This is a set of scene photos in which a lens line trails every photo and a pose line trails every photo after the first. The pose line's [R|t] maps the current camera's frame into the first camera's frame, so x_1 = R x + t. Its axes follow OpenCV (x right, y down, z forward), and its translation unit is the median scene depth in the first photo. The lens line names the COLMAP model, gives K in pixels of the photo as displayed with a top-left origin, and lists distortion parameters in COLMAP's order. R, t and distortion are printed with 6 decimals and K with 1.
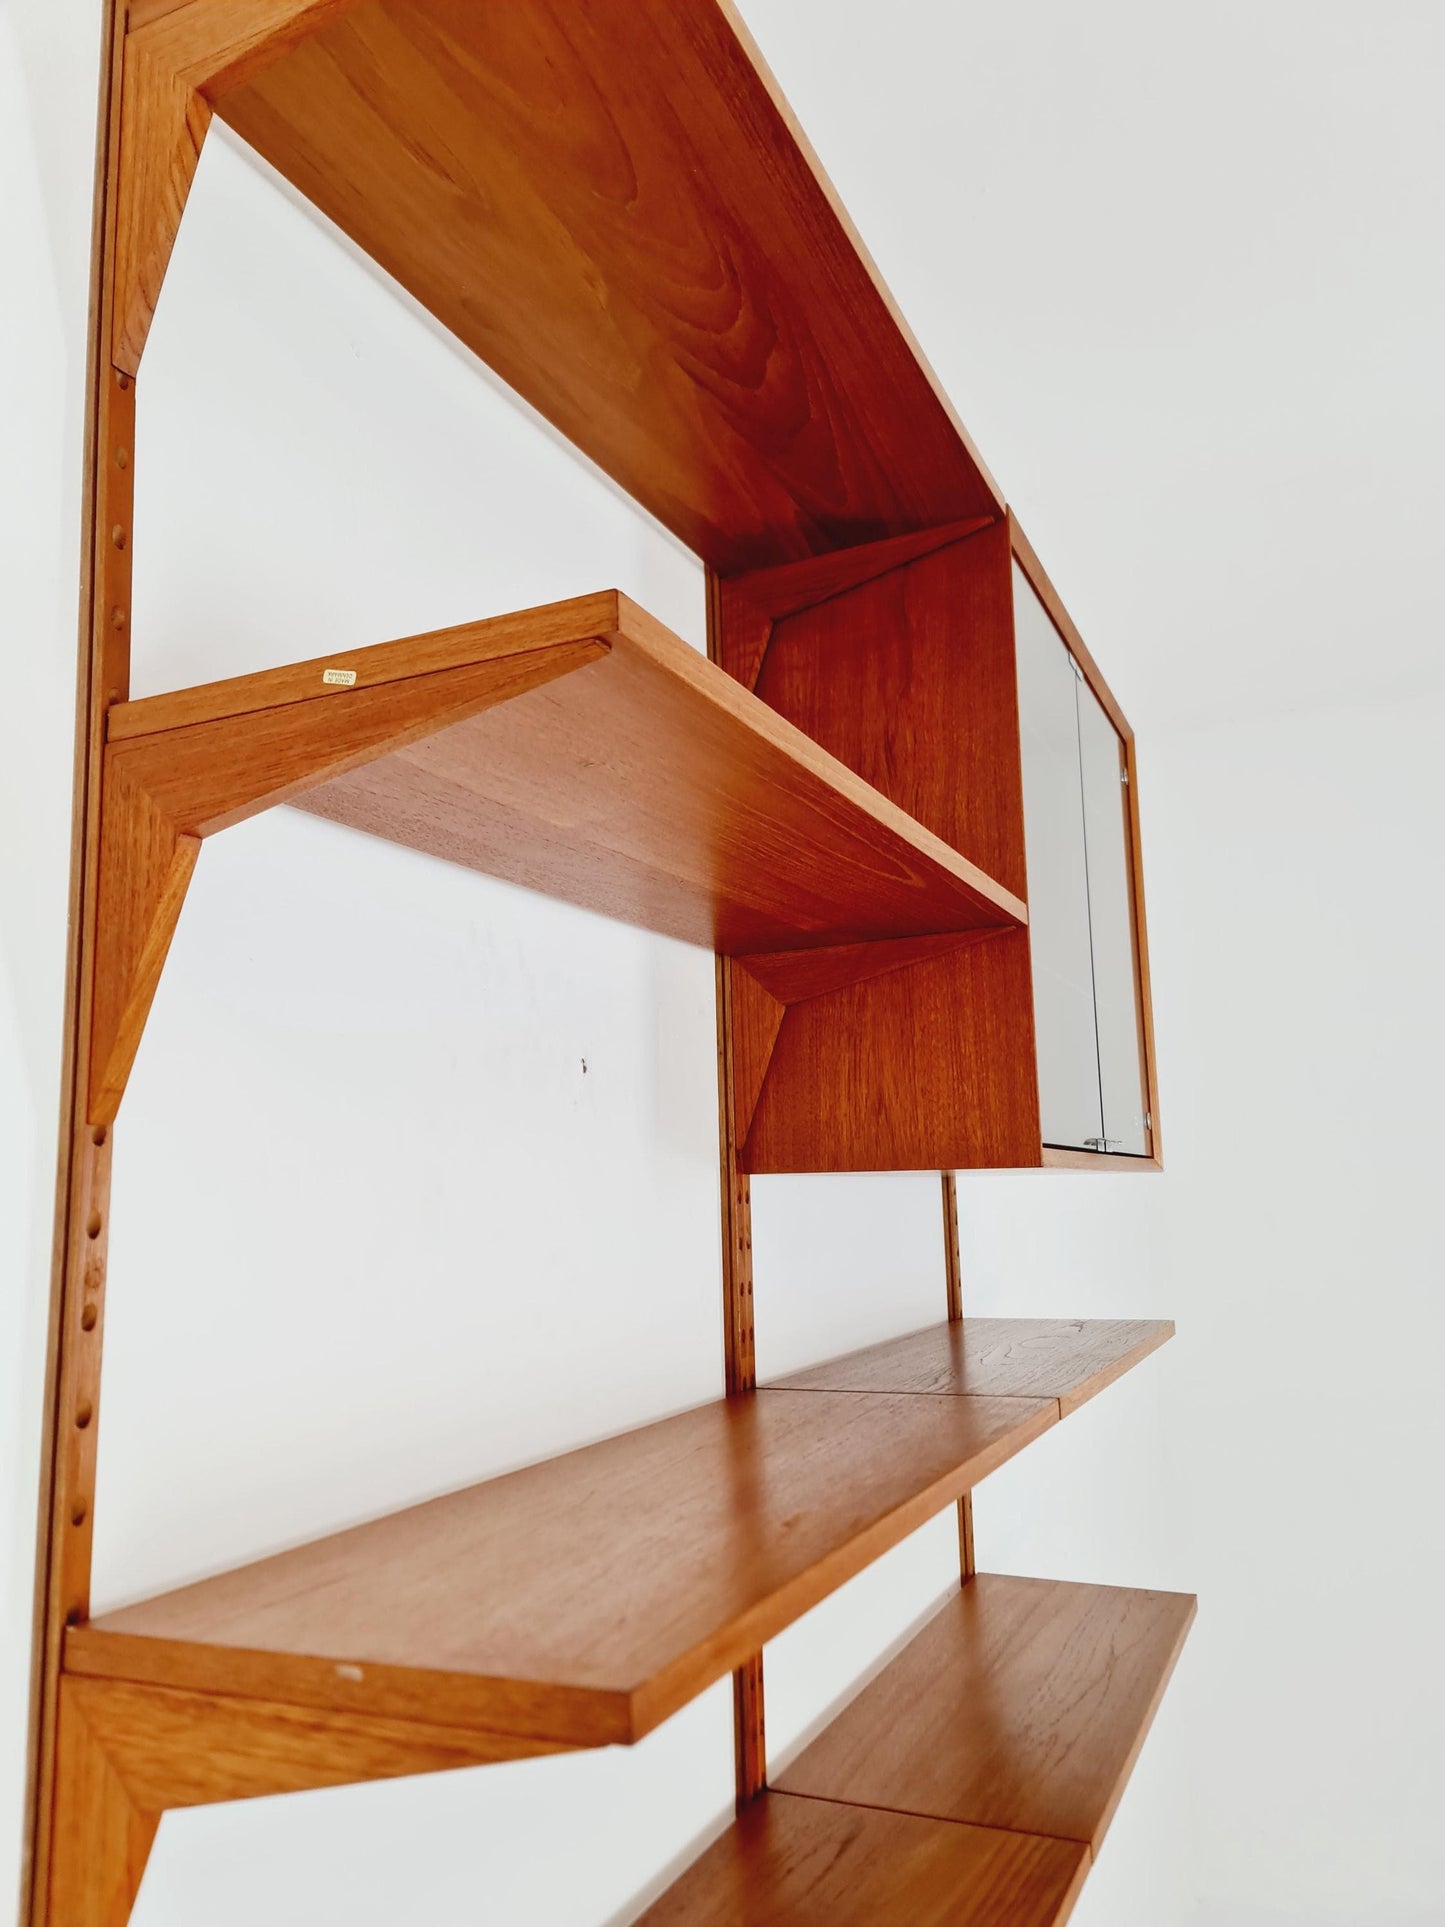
lens RADIAL K [[1403.0, 0, 715.6], [0, 1403.0, 978.1], [0, 0, 1]] dist [0.073526, -0.061942]
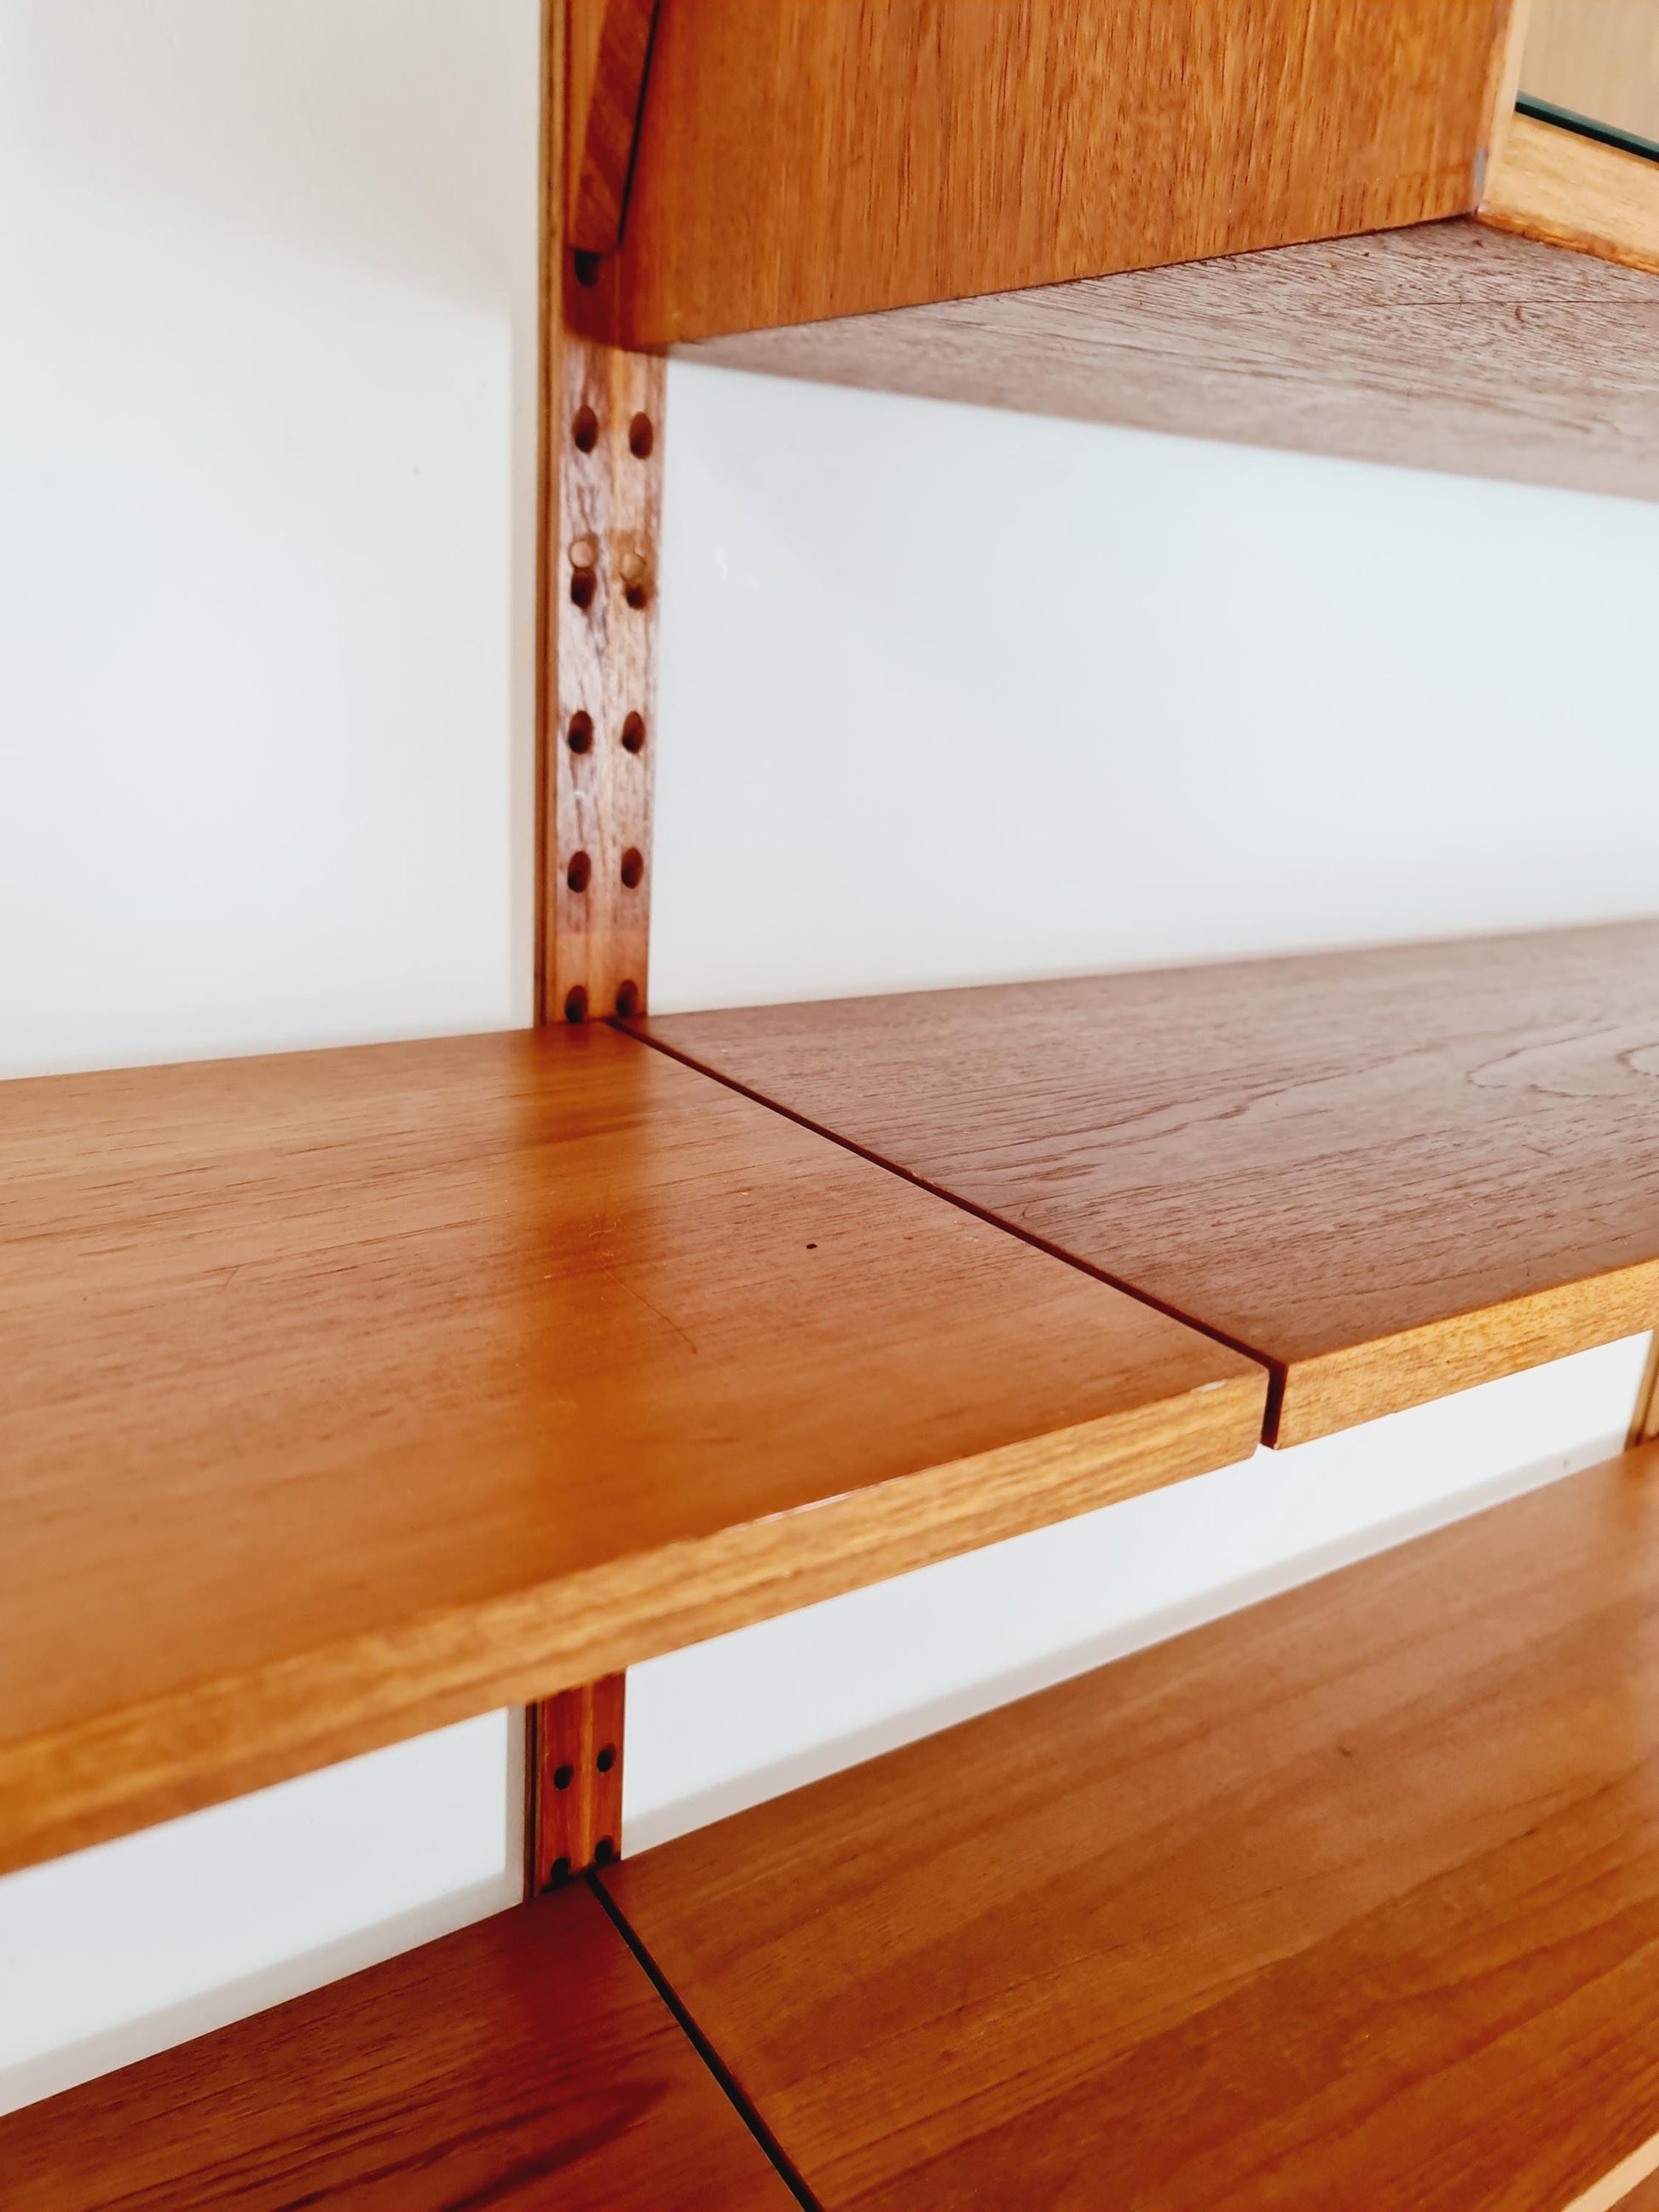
lens RADIAL K [[1736.1, 0, 829.5], [0, 1736.1, 1106.0], [0, 0, 1]] dist [-0.000356, -0.001999]
pose [[0.862627, 0.212769, -0.458916, 0.496462], [-0.003778, 0.909920, 0.414768, 0.253336], [0.505826, -0.356056, 0.785725, 1.290524]]
